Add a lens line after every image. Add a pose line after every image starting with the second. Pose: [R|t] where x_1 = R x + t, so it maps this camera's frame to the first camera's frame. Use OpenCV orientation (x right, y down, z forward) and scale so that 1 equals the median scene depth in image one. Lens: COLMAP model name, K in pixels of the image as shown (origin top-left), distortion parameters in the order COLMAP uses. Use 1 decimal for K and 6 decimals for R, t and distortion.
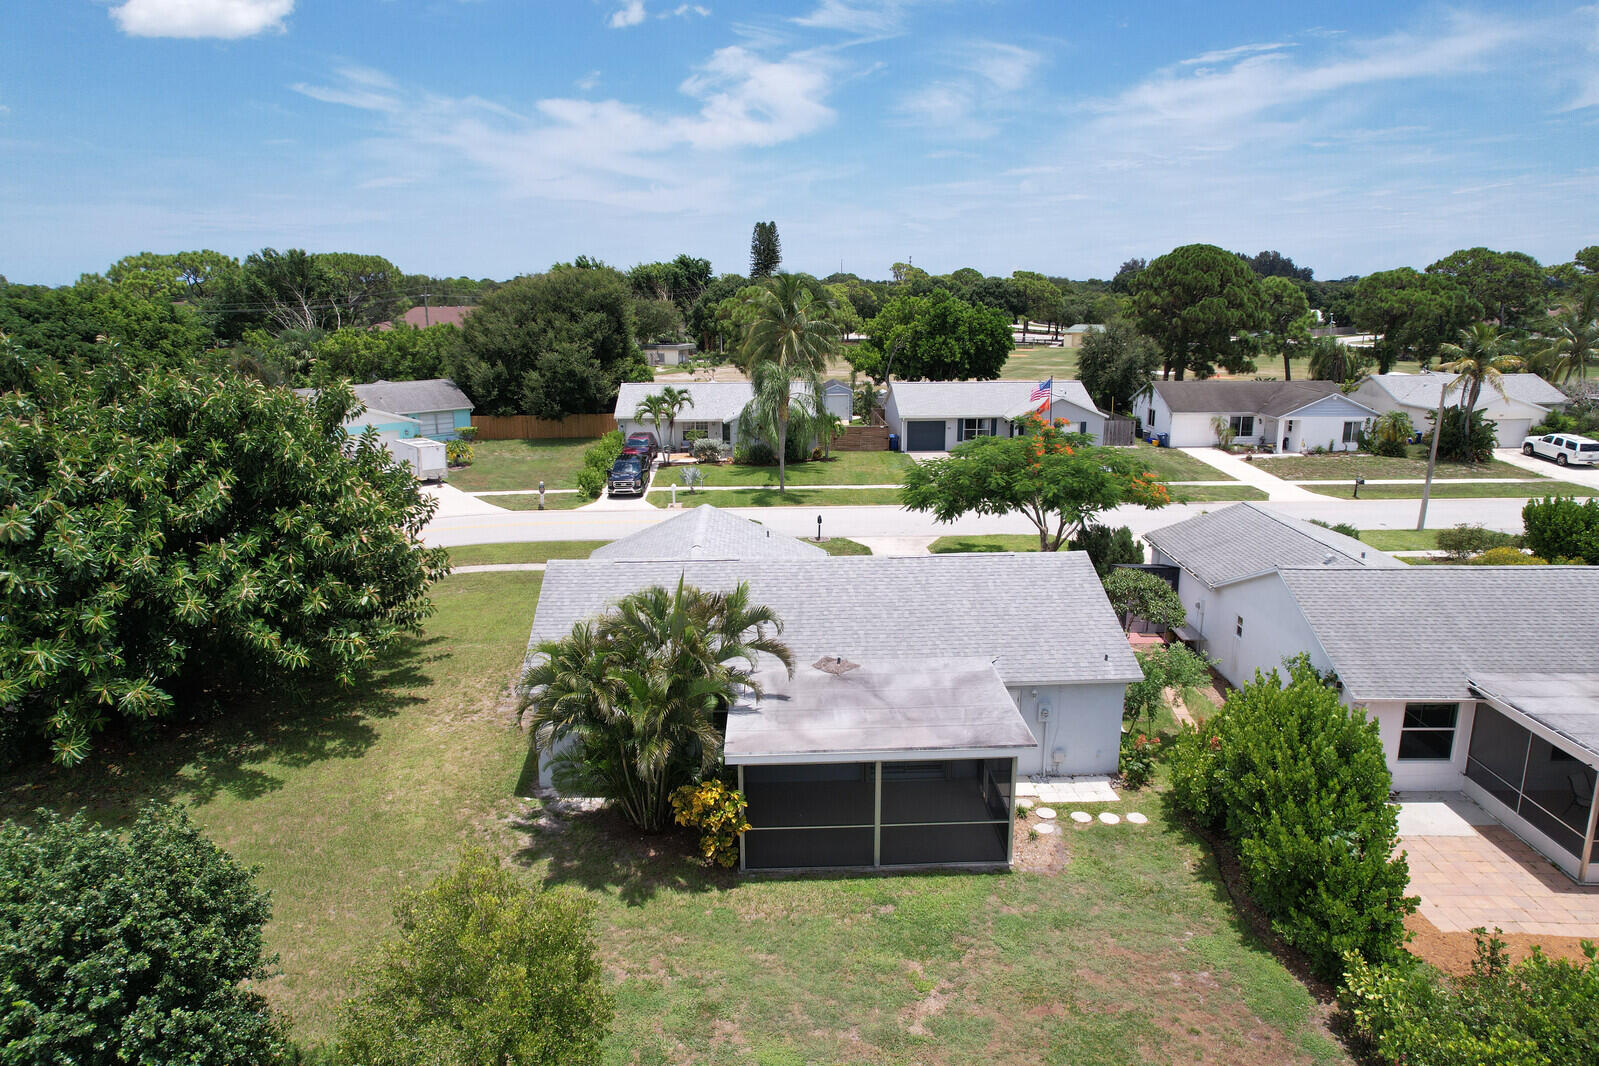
lens RADIAL K [[1019.4, 0, 799.5], [0, 1019.4, 533.0], [0, 0, 1]] dist [-0.077805, 0.071920]
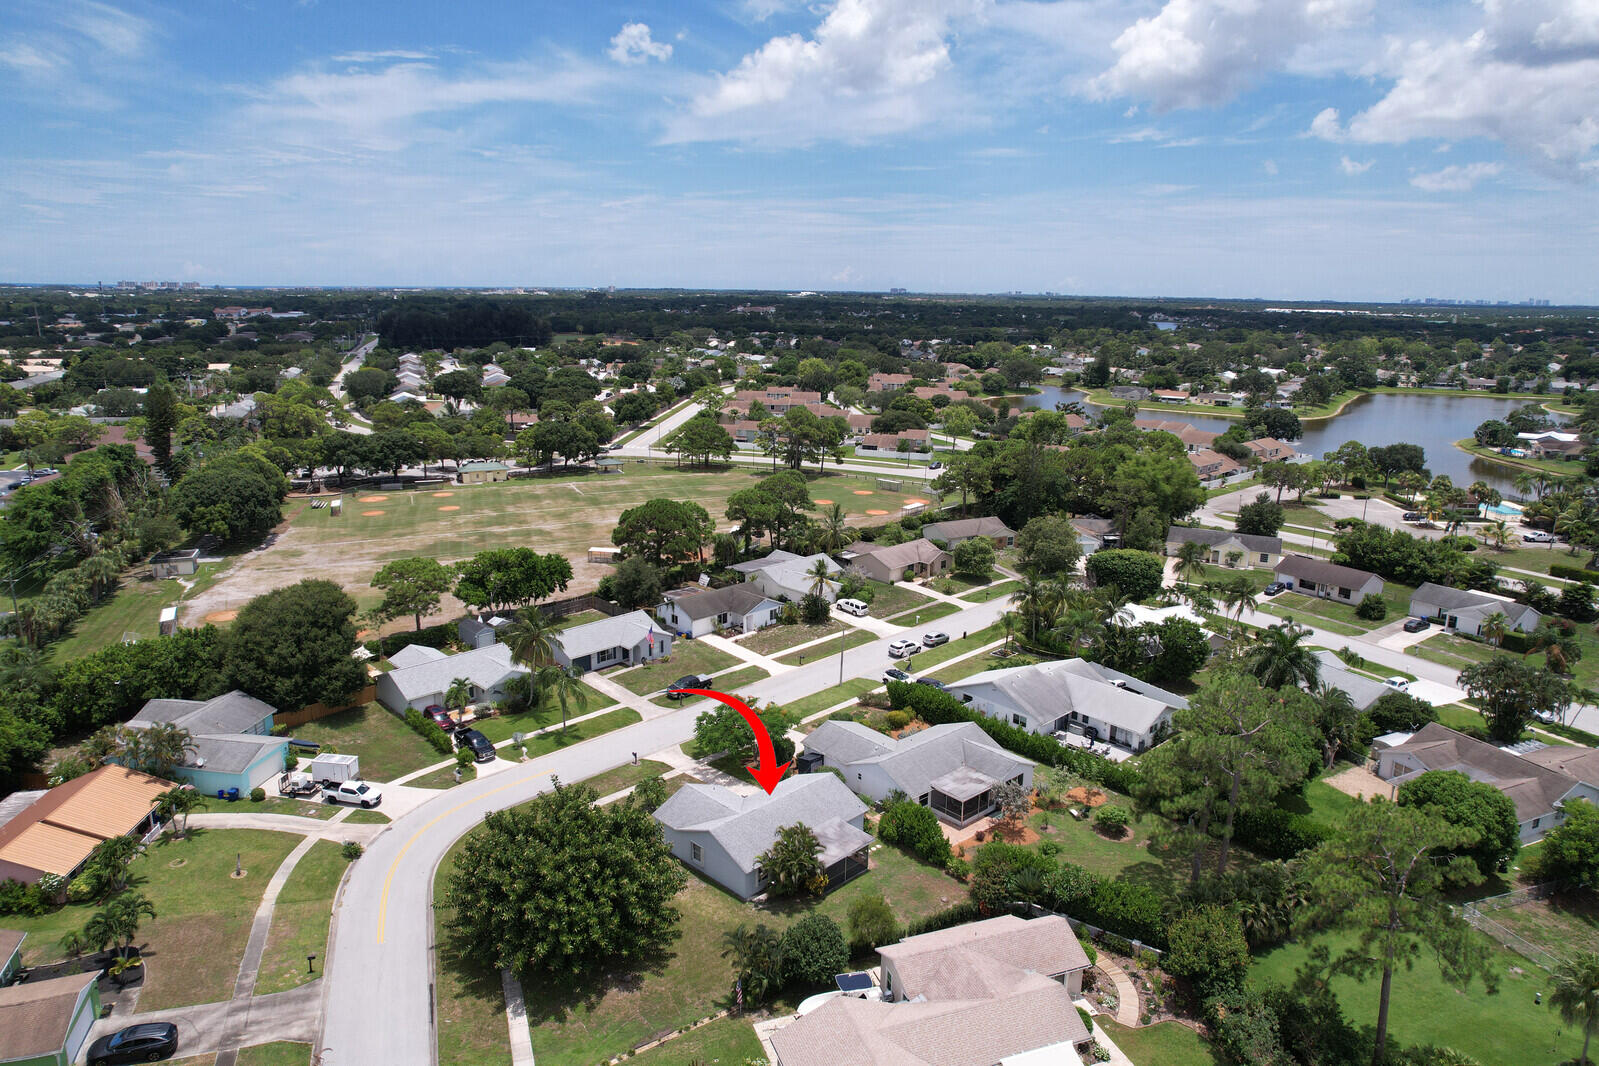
lens RADIAL K [[1019.4, 0, 799.5], [0, 1019.4, 533.0], [0, 0, 1]] dist [-0.077805, 0.071920]
pose [[0.738441, -0.144535, 0.658646, -2.116486], [0.142902, 0.988116, 0.056620, -1.087027], [-0.659002, 0.052311, 0.750319, -1.650136]]
